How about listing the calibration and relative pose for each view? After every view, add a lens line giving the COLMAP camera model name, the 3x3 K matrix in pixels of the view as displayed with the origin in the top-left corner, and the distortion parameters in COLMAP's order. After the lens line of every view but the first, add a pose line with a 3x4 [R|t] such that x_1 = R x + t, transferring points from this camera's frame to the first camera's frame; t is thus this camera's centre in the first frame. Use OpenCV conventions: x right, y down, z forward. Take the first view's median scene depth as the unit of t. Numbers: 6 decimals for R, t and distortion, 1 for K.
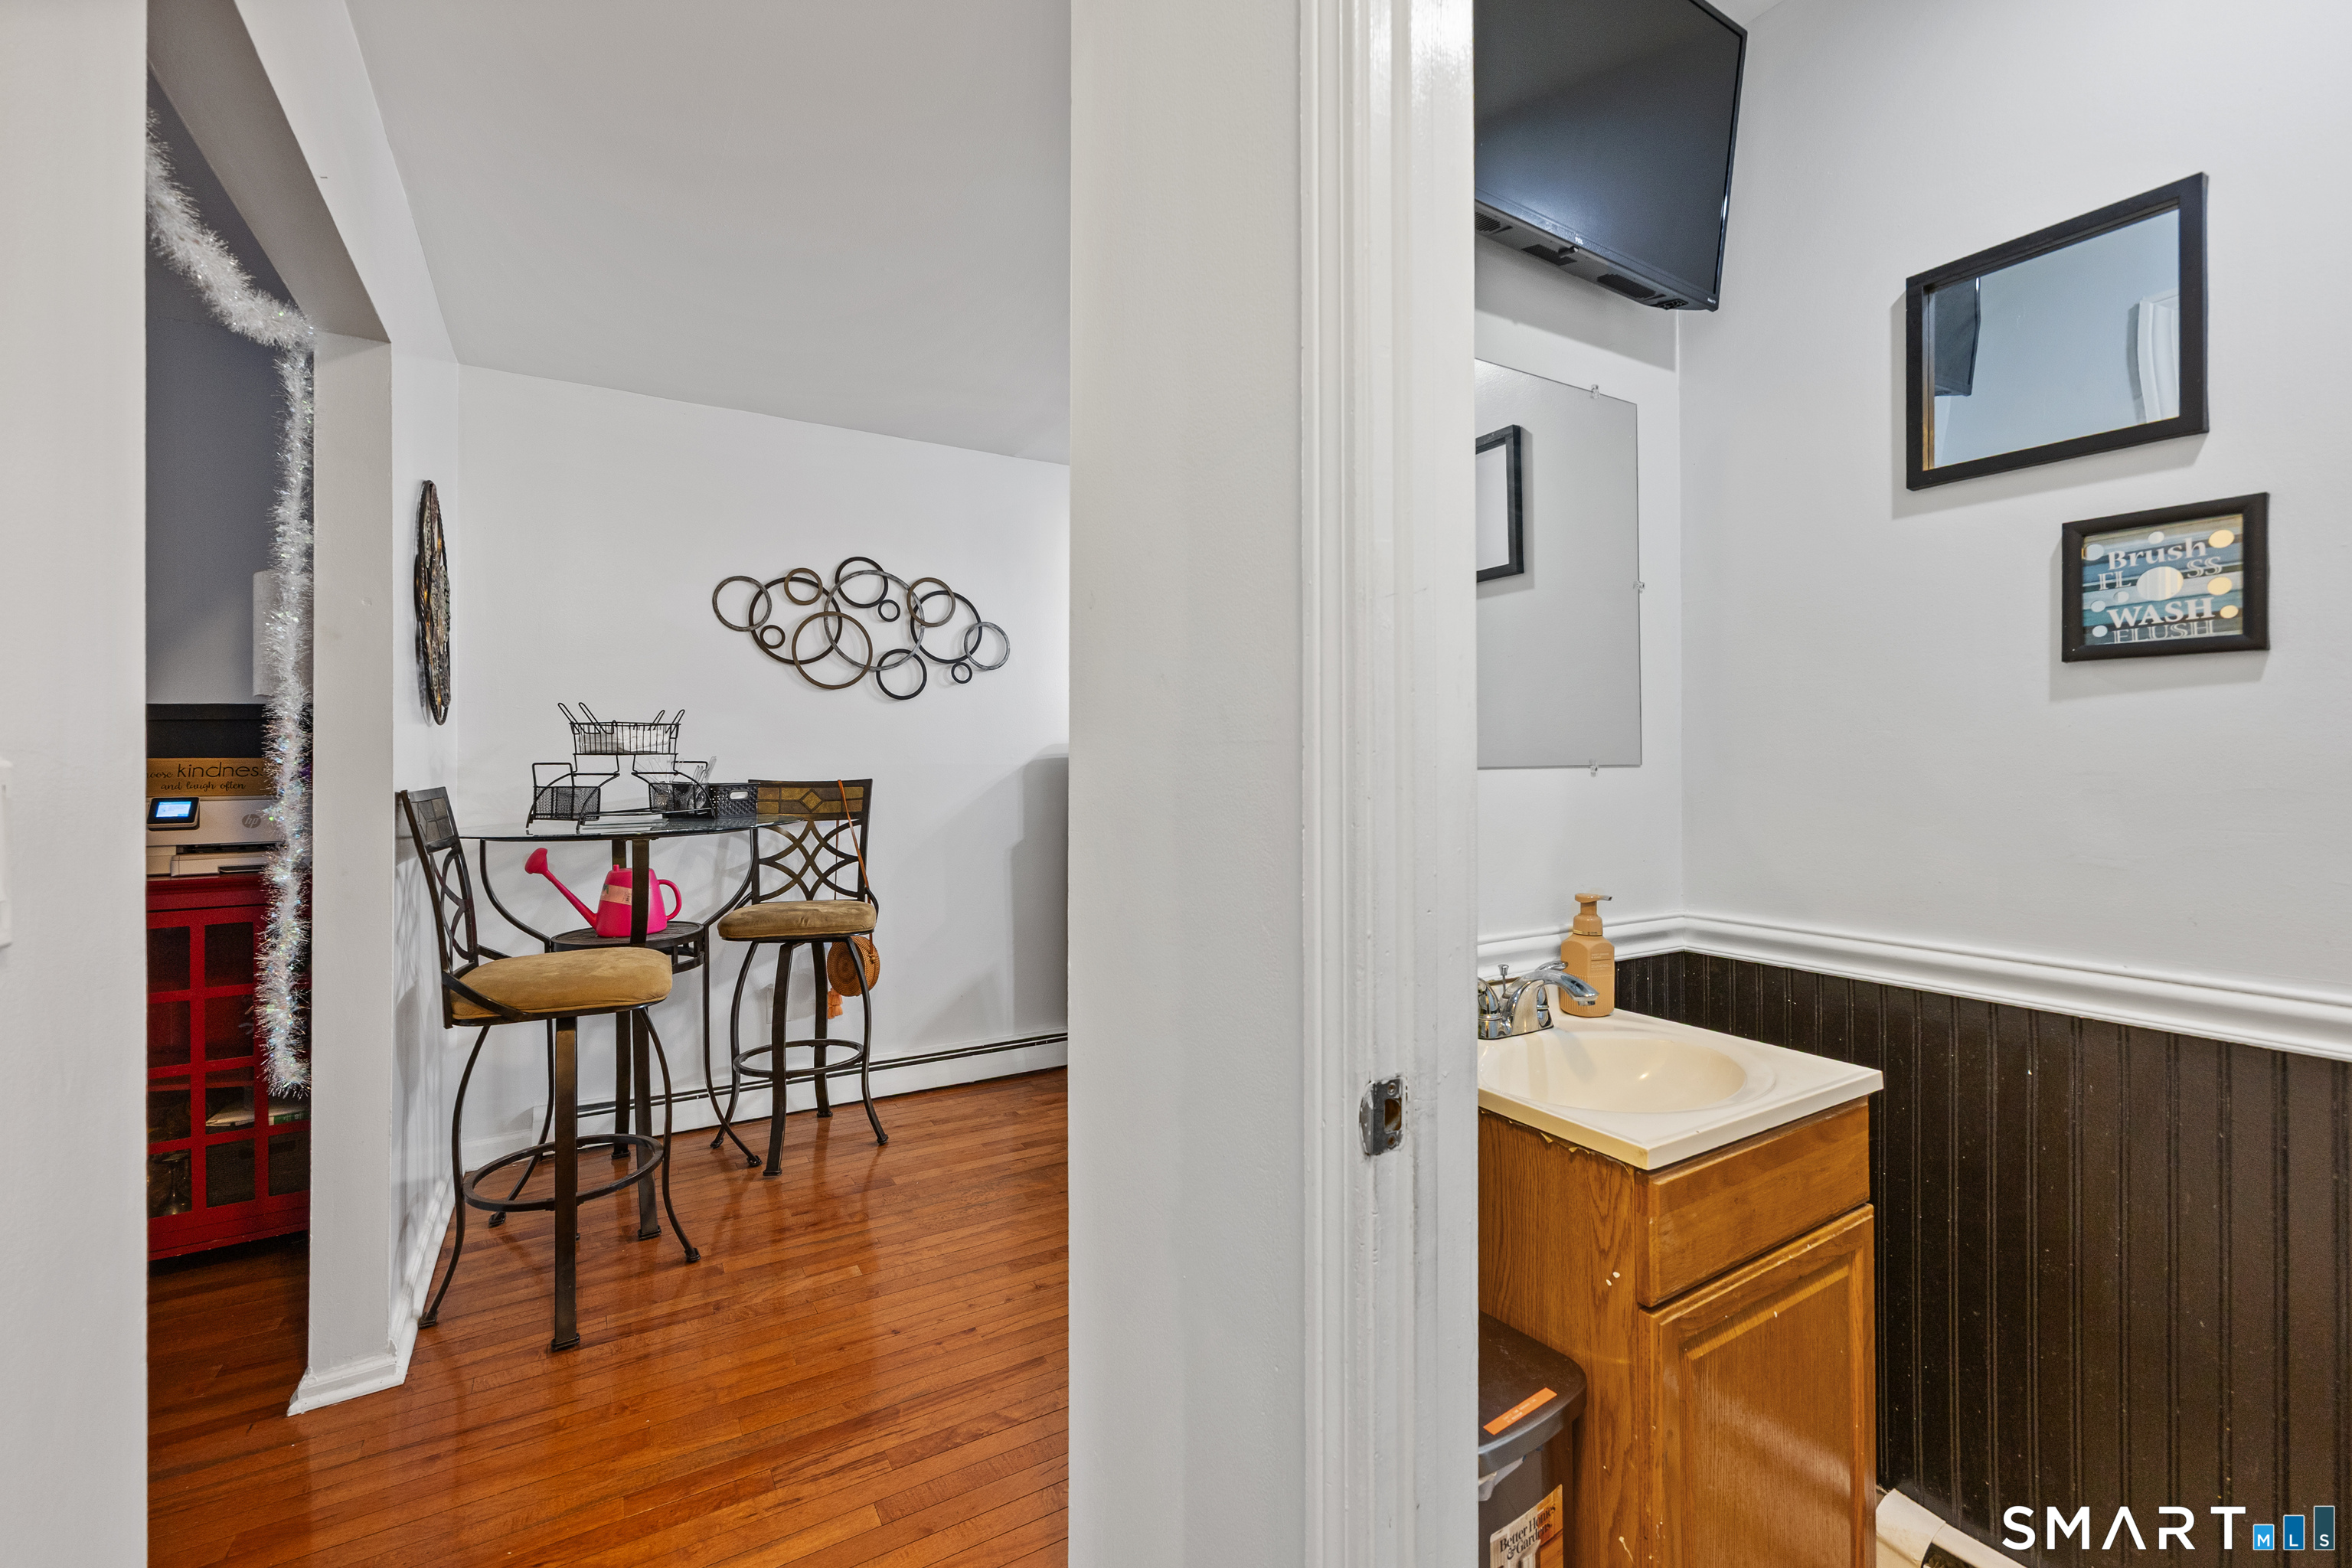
lens RADIAL K [[935.1, 0, 1170.2], [0, 935.1, 769.1], [0, 0, 1]] dist [-0.002723, 0.000727]
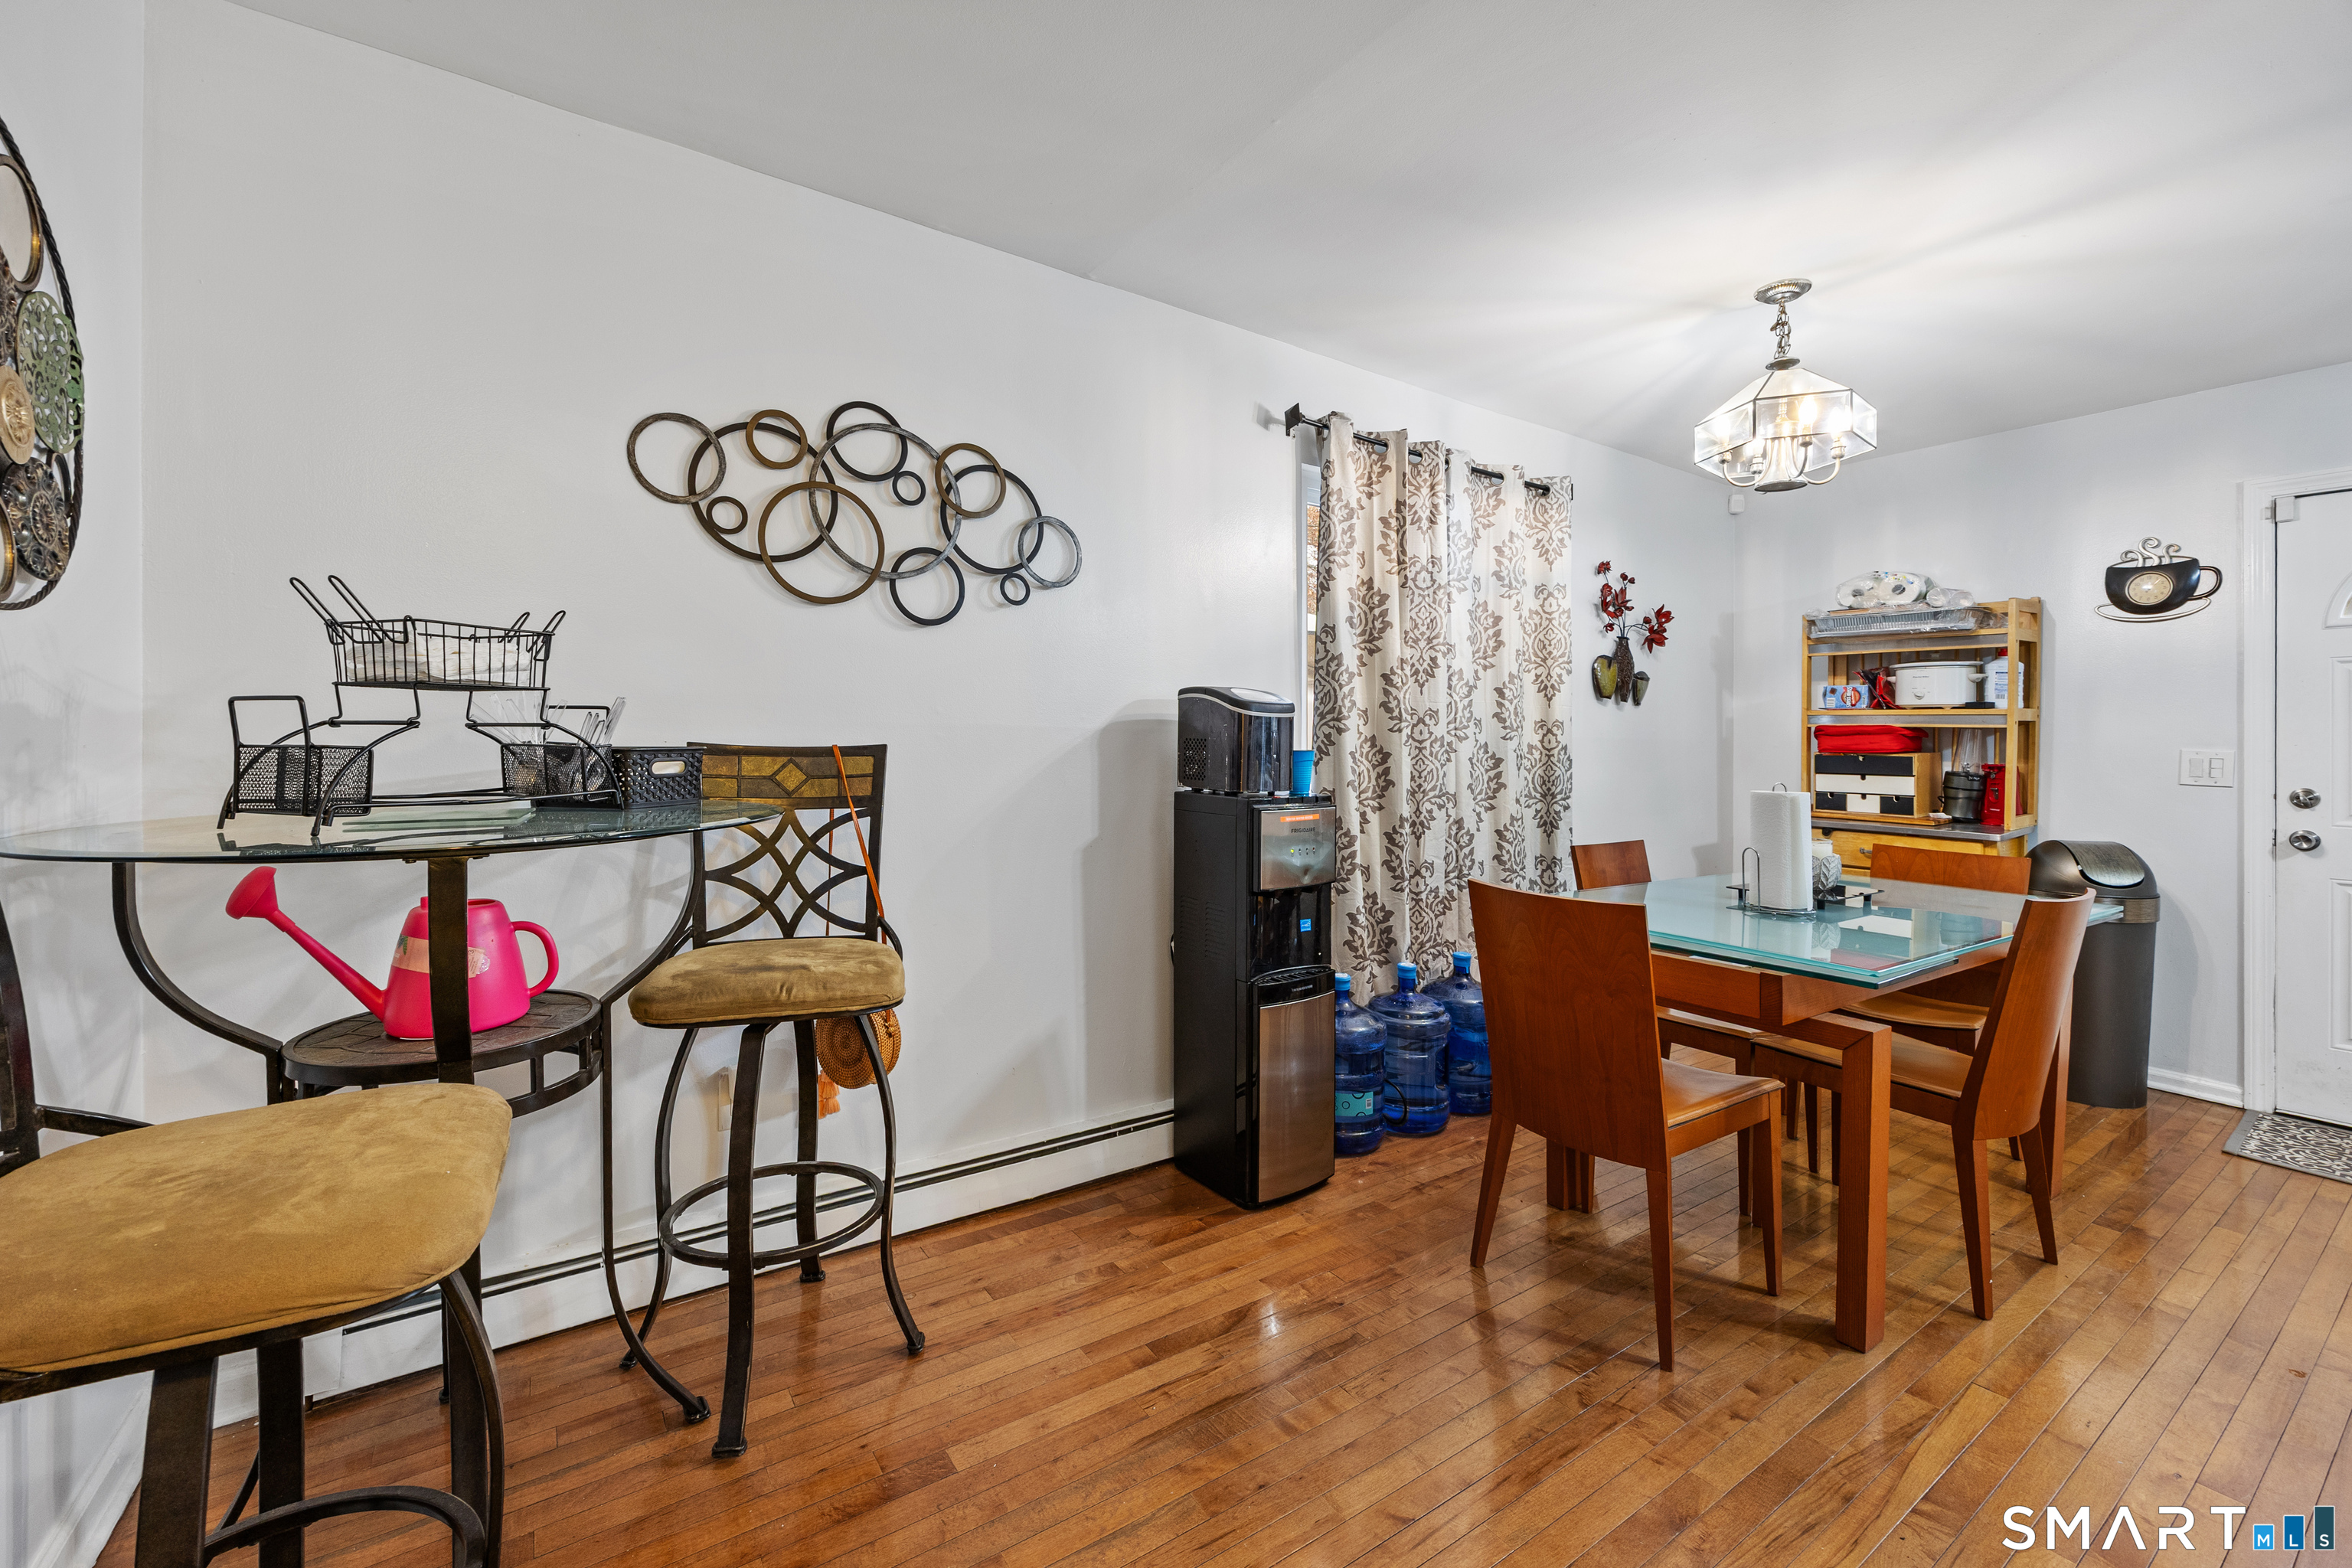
lens RADIAL K [[935.1, 0, 1178.9], [0, 935.1, 775.1], [0, 0, 1]] dist [-0.002723, 0.000727]
pose [[0.998571, 0.012903, 0.051858, -0.160326], [-0.014530, 0.999410, 0.031119, 0.009014], [-0.051426, -0.031829, 0.998169, 0.369803]]
